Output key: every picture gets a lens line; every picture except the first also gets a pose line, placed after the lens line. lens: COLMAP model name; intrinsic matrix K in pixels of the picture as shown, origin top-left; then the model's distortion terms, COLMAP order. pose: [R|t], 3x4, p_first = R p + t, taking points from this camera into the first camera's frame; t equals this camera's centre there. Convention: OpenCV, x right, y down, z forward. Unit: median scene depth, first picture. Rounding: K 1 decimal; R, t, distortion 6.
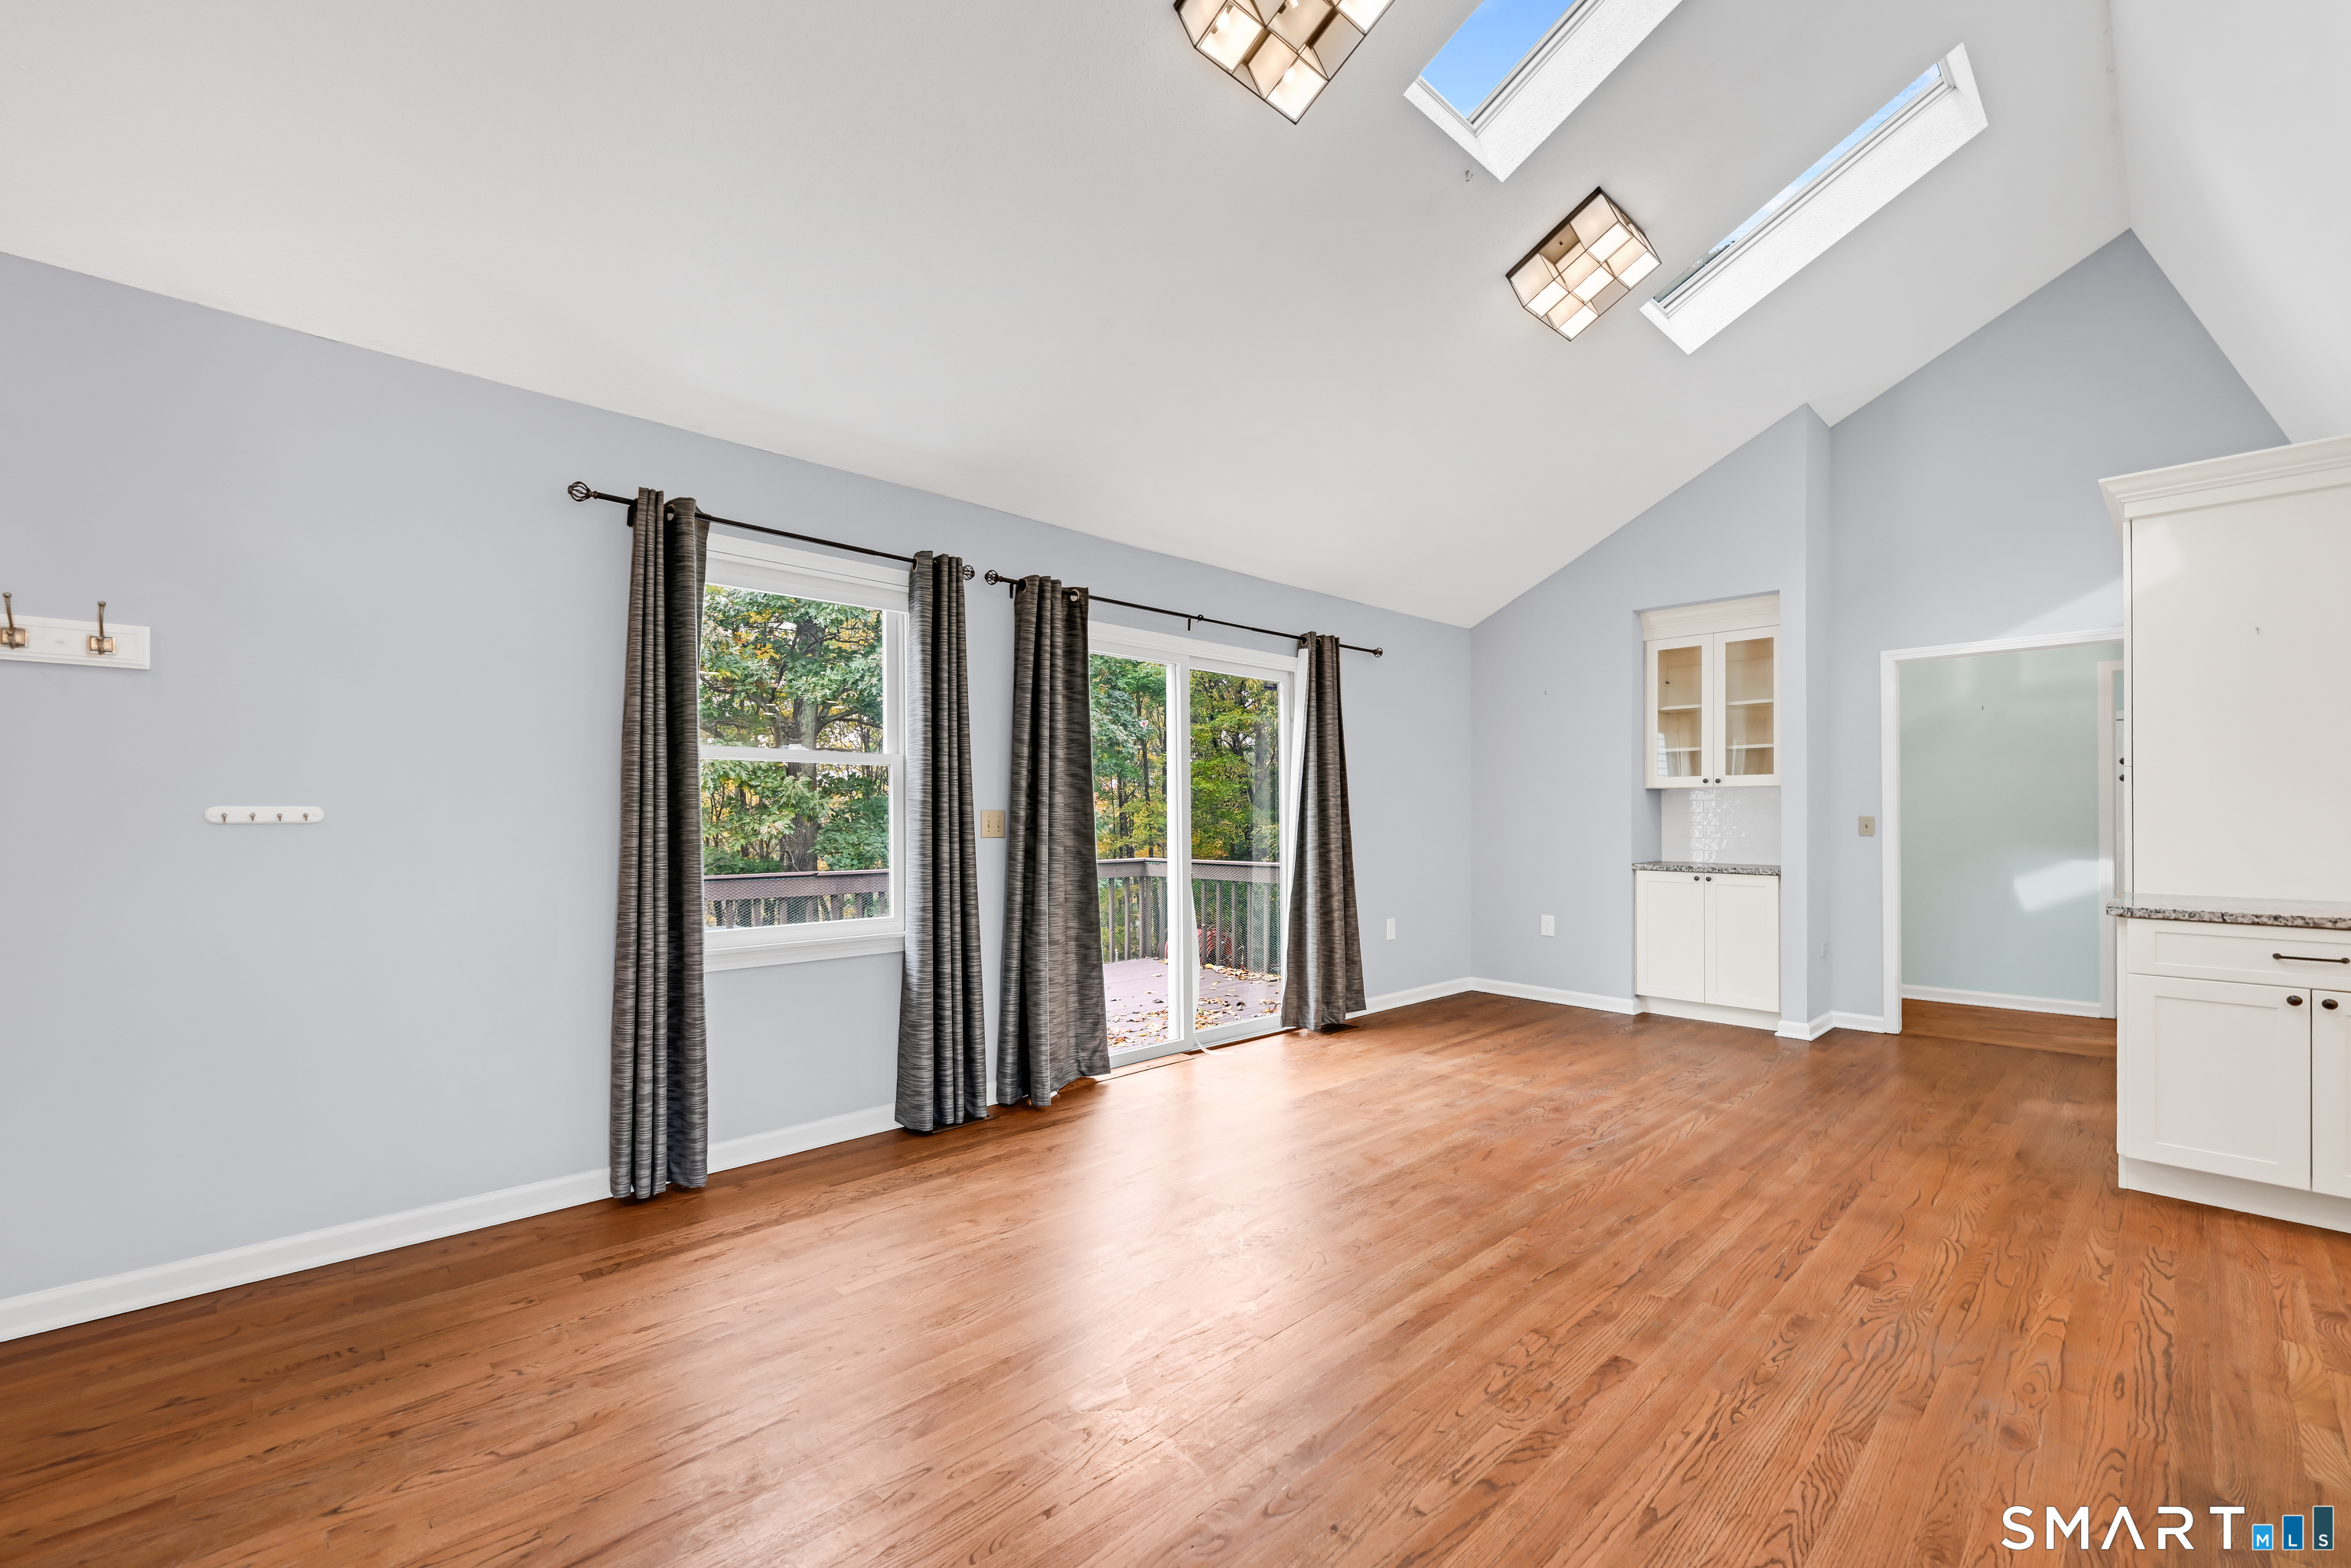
lens RADIAL K [[968.7, 0, 1201.5], [0, 968.7, 802.6], [0, 0, 1]] dist [-0.001991, -0.000432]
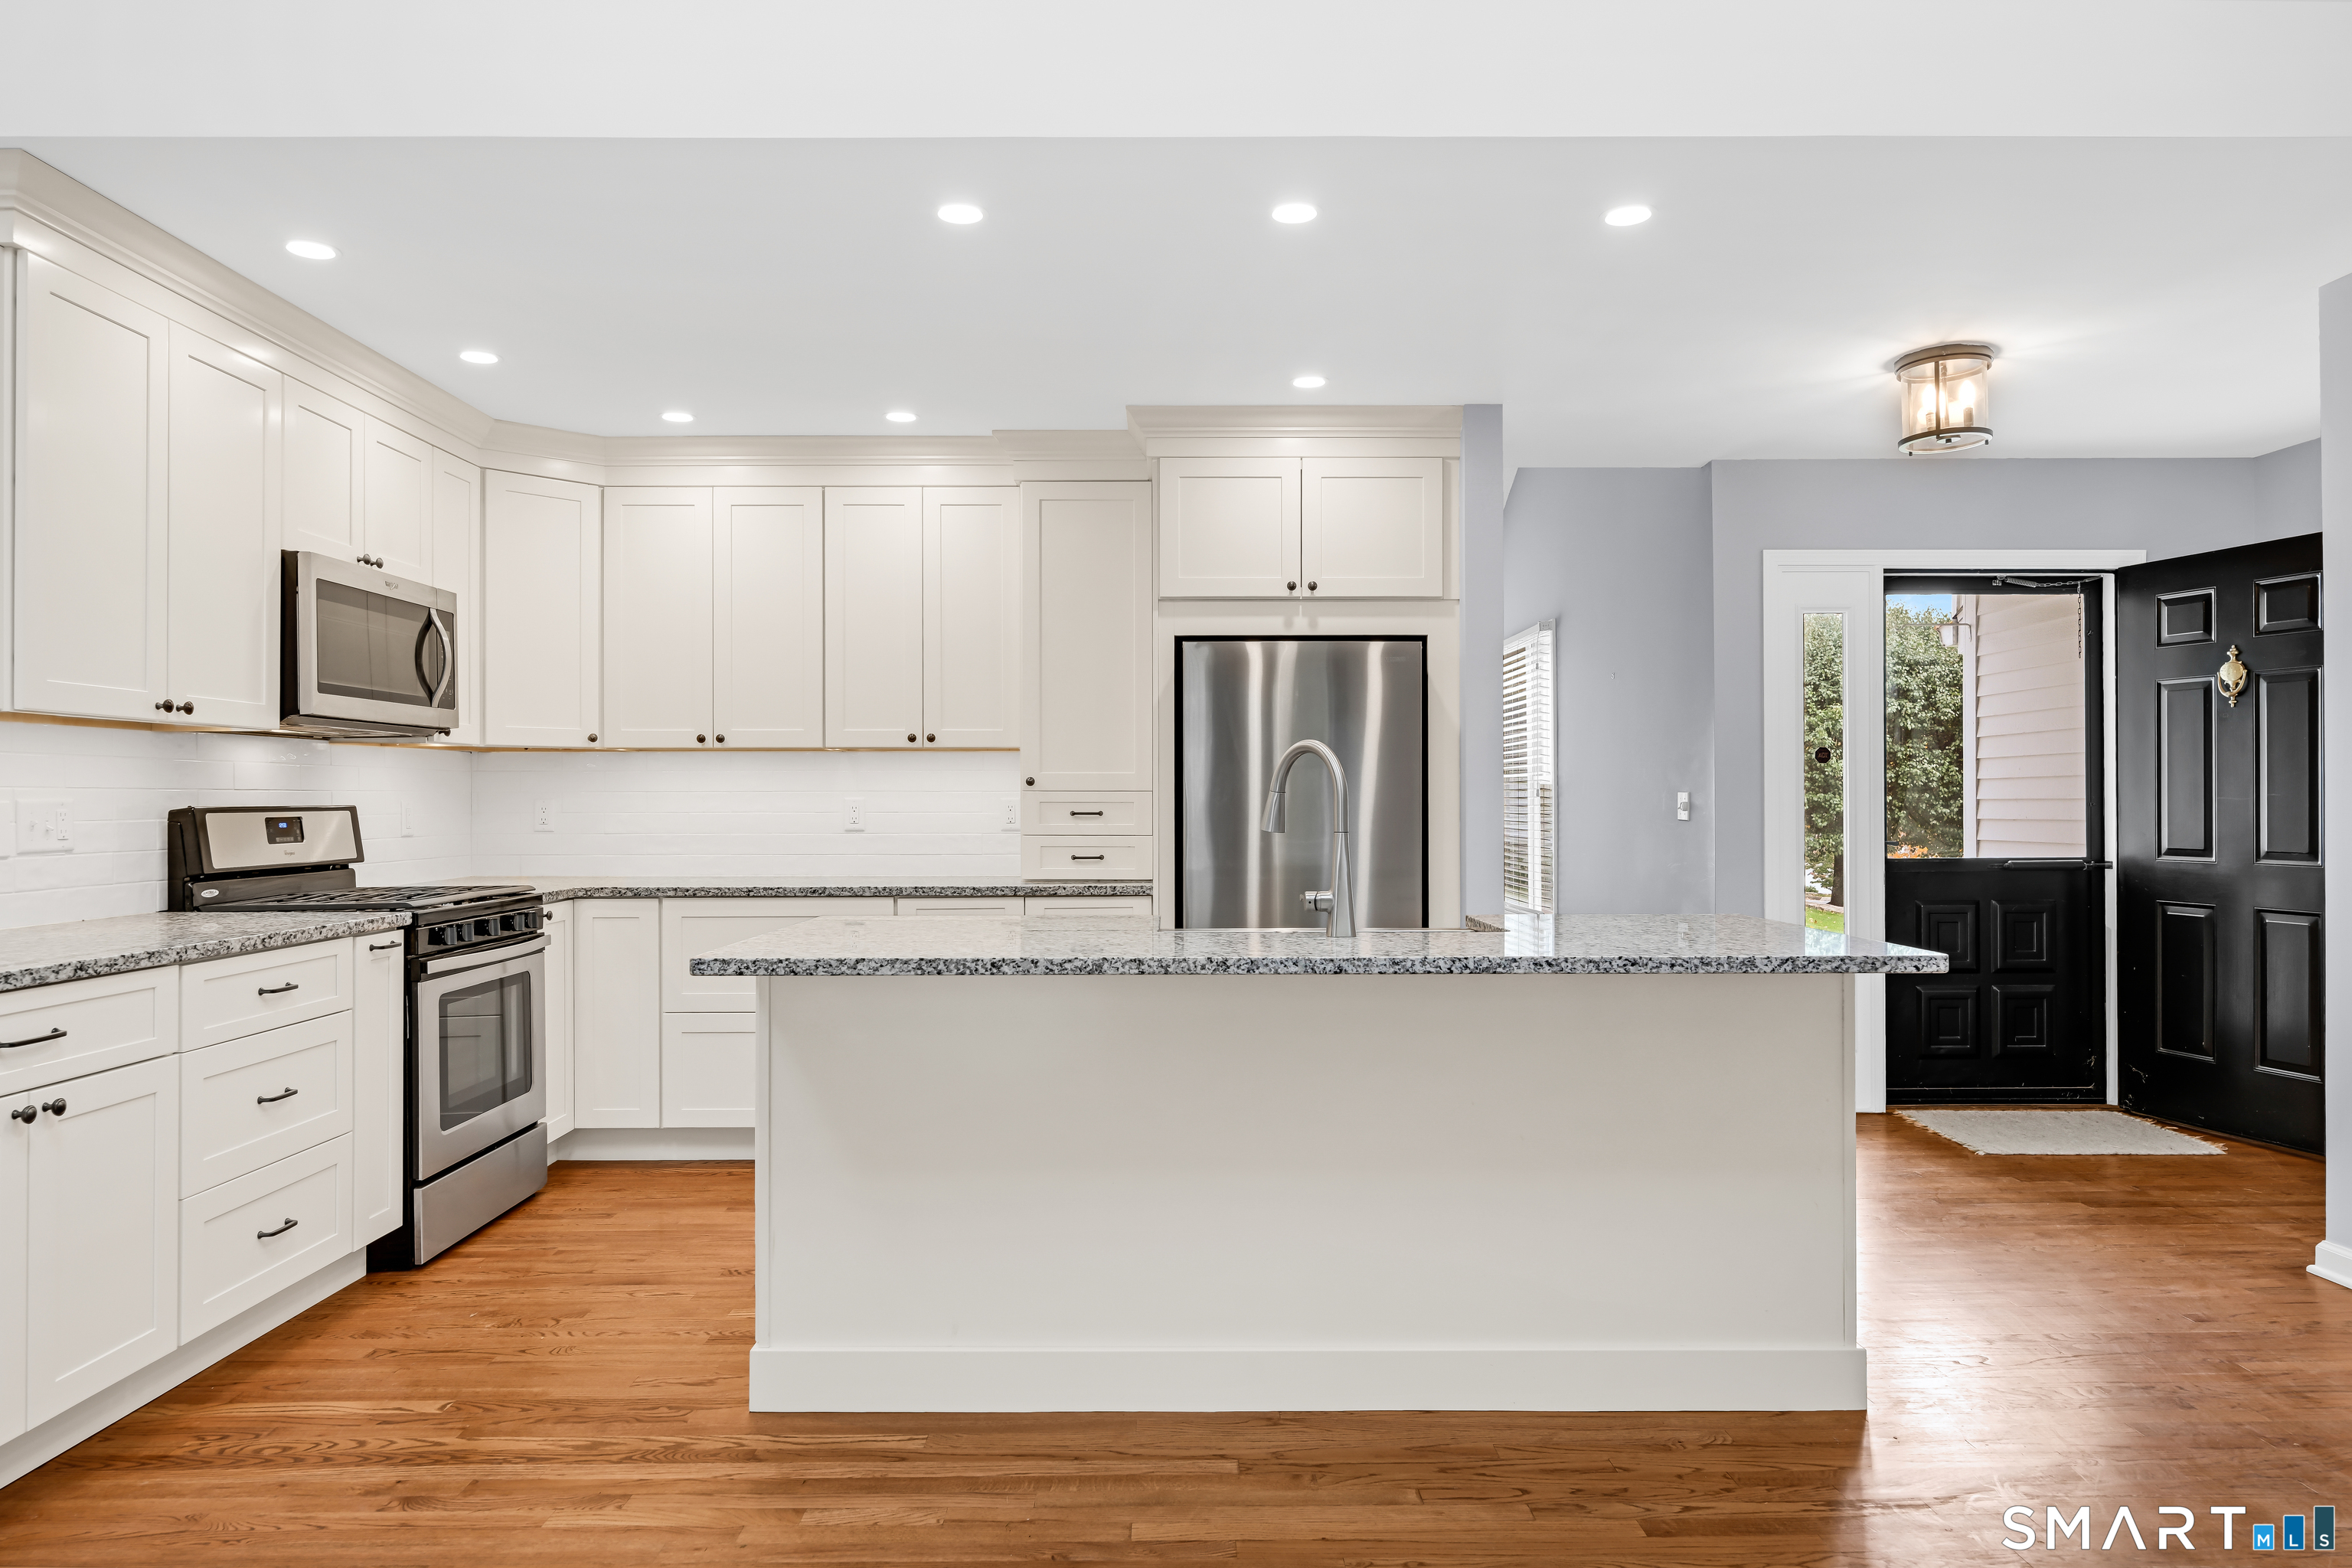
lens RADIAL K [[1457.6, 0, 1190.2], [0, 1457.6, 790.7], [0, 0, 1]] dist [-0.004086, -0.000891]
pose [[-0.712812, 0.004347, 0.701341, 0.008636], [-0.006780, 0.999891, -0.013089, 0.013598], [-0.701322, -0.014086, -0.712706, 0.952073]]
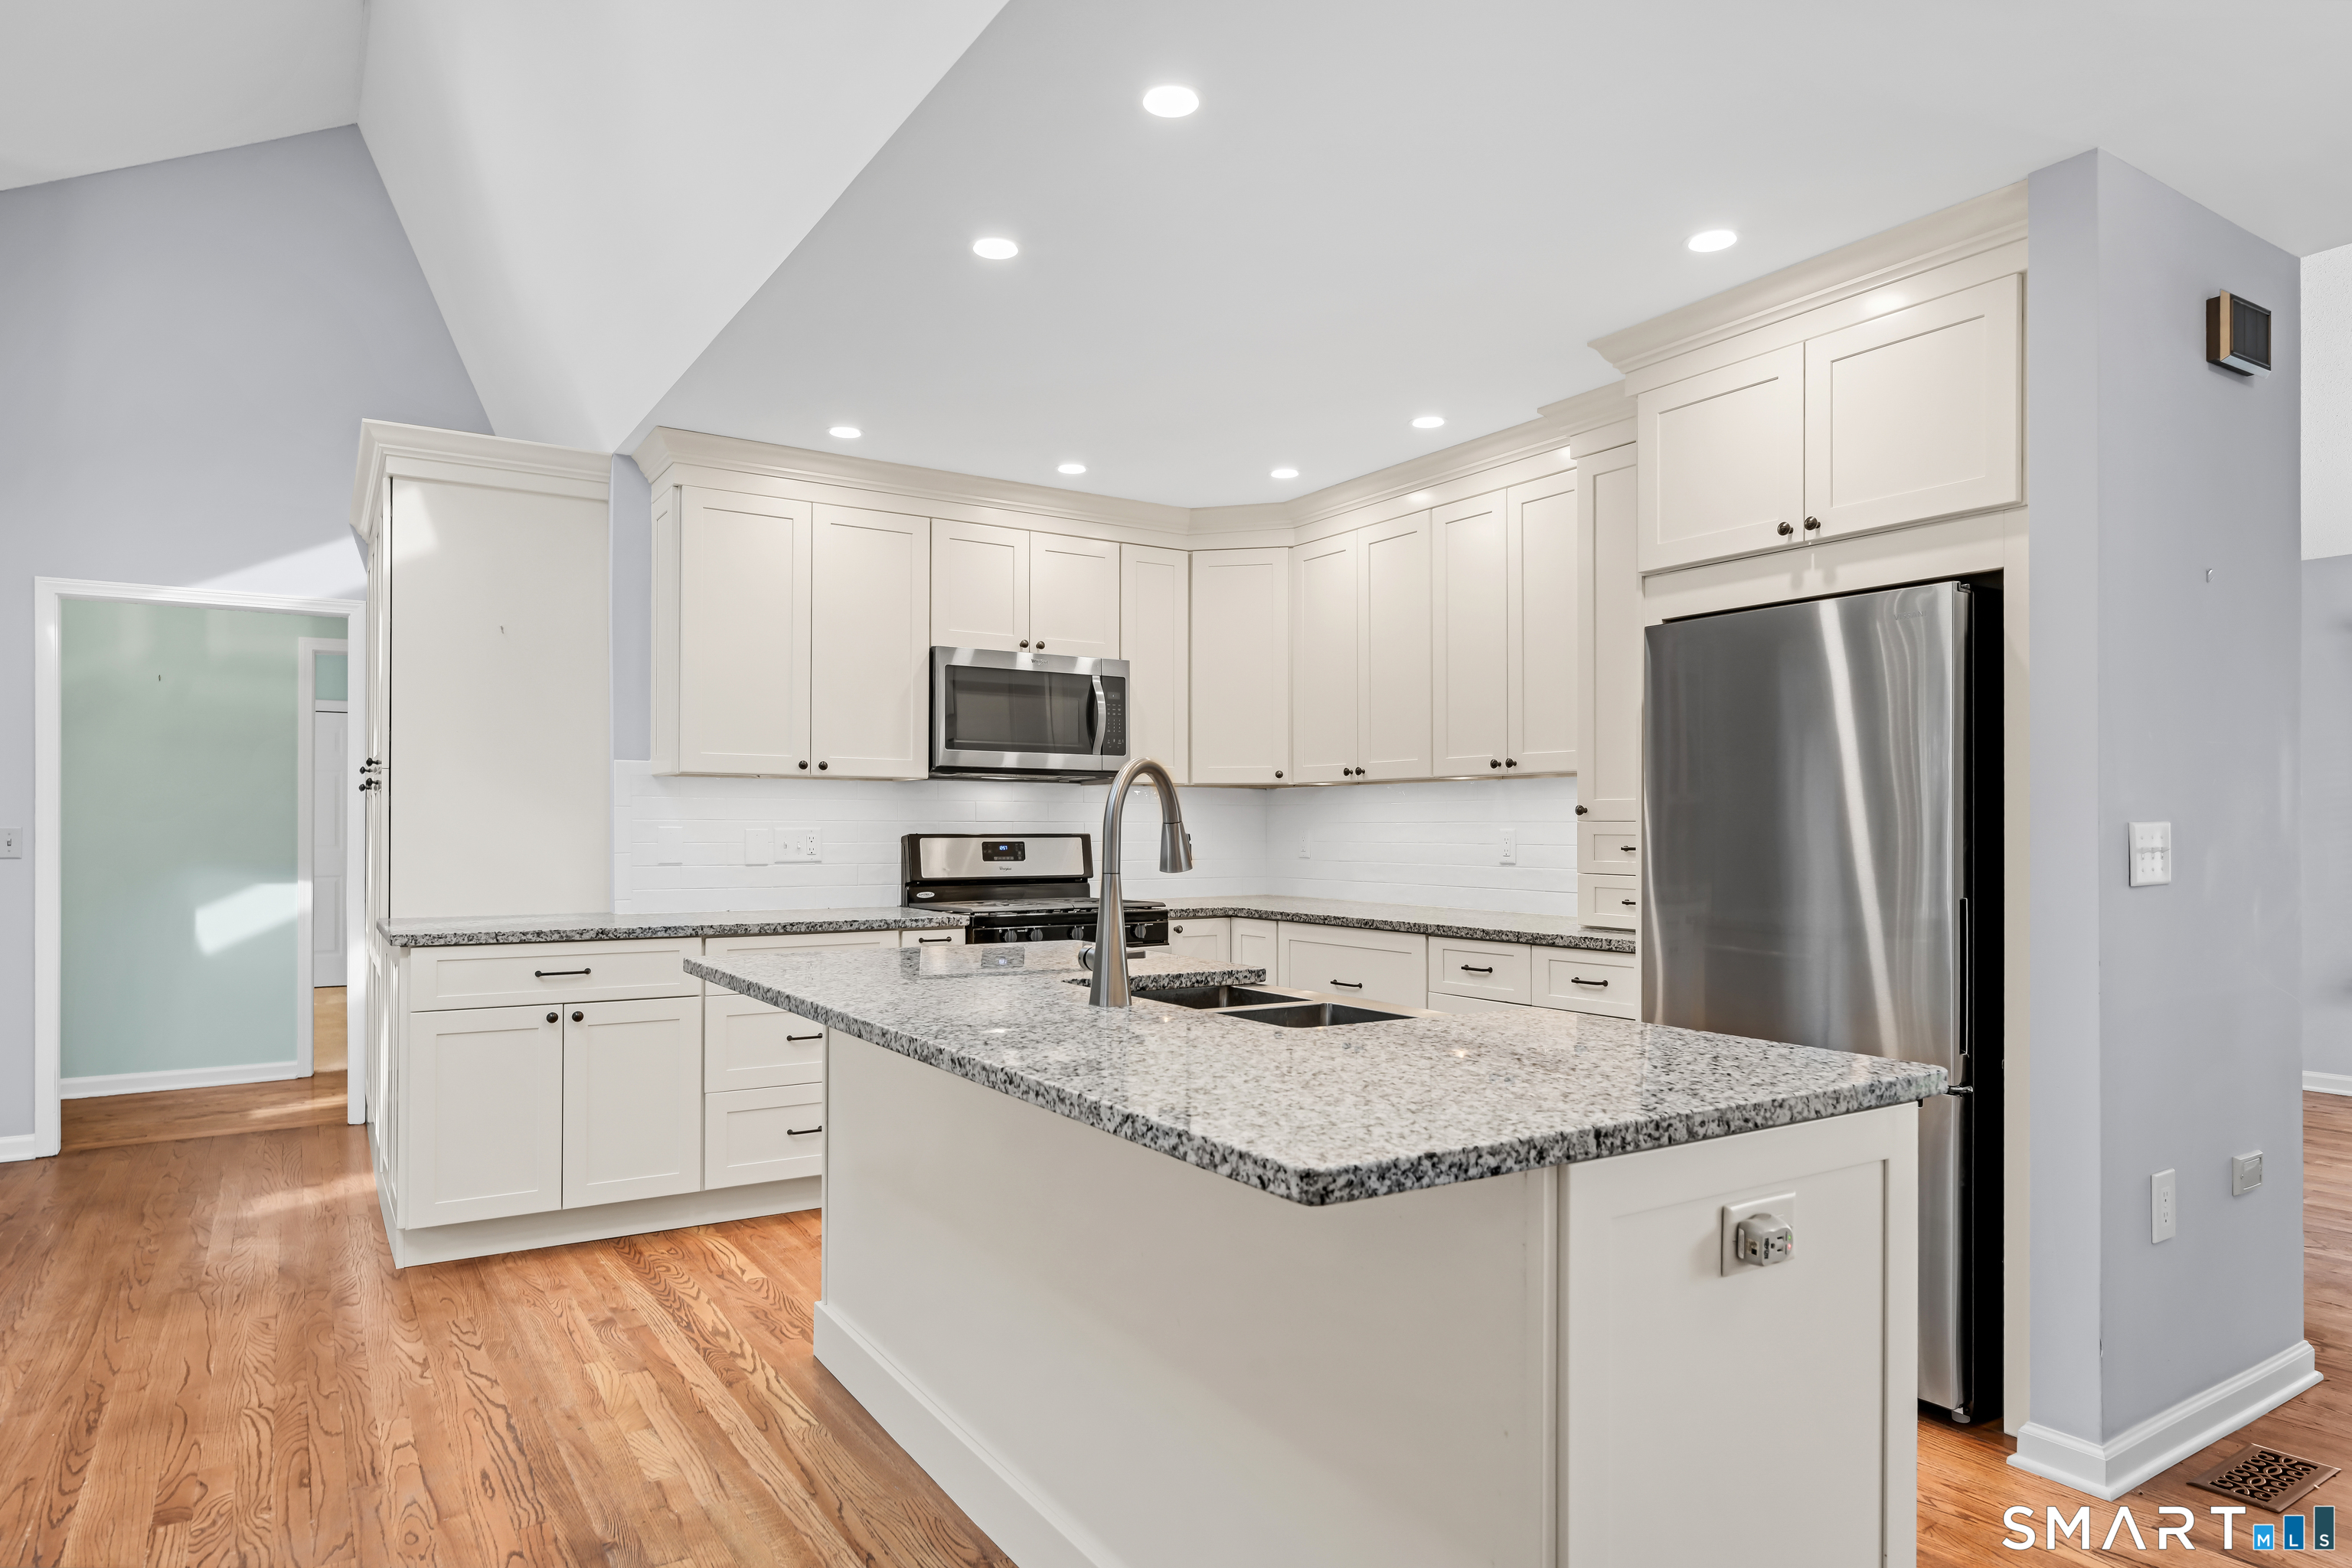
lens RADIAL K [[1382.9, 0, 1168.8], [0, 1382.9, 822.1], [0, 0, 1]] dist [0.000172, -0.001333]
pose [[0.215011, 0.004416, 0.976602, -0.080082], [-0.013039, 0.999914, -0.001651, 0.002578], [-0.976525, -0.012379, 0.215050, 0.087027]]
